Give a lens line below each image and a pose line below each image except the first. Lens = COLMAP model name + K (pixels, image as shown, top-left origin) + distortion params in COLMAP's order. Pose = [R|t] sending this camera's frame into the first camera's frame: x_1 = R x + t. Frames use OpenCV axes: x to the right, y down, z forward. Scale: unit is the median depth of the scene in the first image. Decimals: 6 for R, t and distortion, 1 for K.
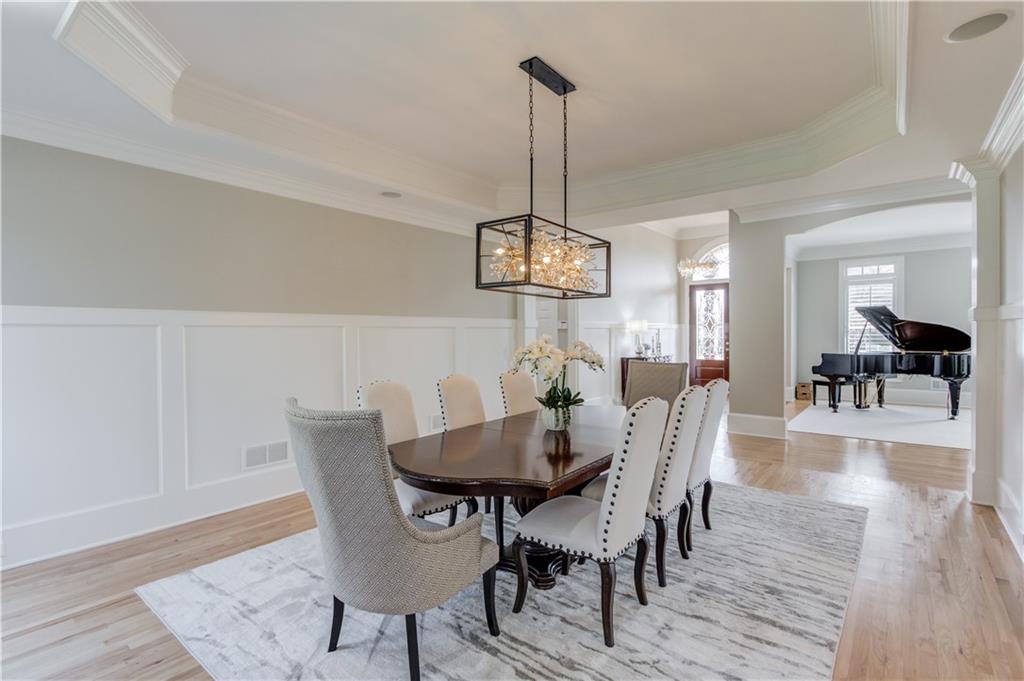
lens RADIAL K [[494.2, 0, 512.0], [0, 494.2, 340.5], [0, 0, 1]] dist [-0.001749, -0.000343]
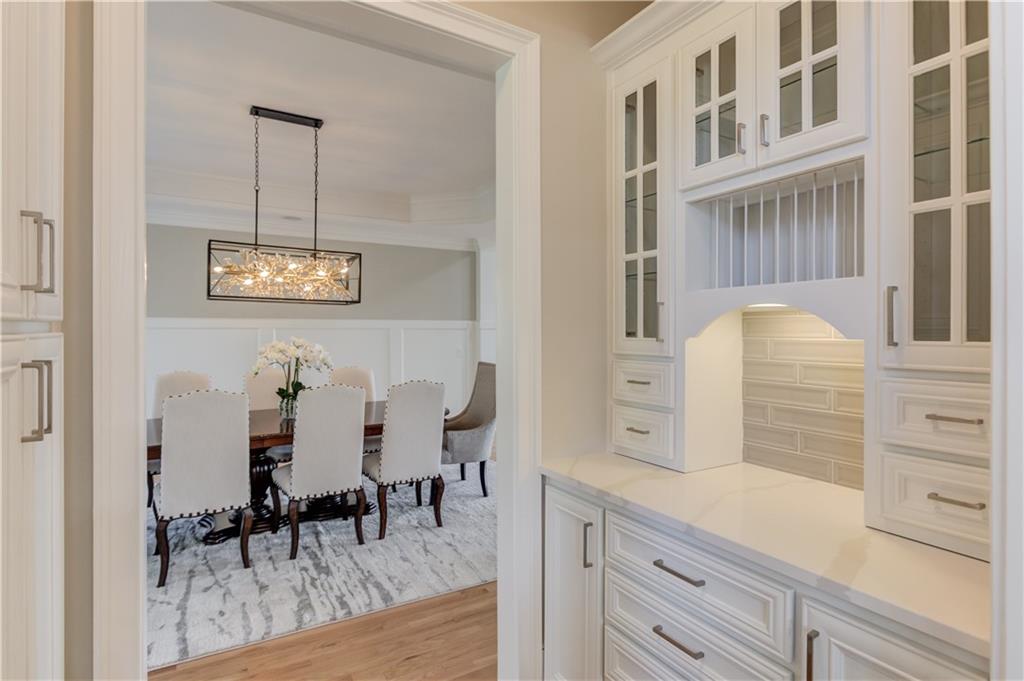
lens RADIAL K [[499.1, 0, 511.0], [0, 499.1, 333.7], [0, 0, 1]] dist [-0.000640, -0.000127]
pose [[0.935737, 0.002232, -0.352691, 0.992049], [-0.007247, 0.999891, -0.012898, -0.008229], [0.352624, 0.014625, 0.935651, 0.081528]]
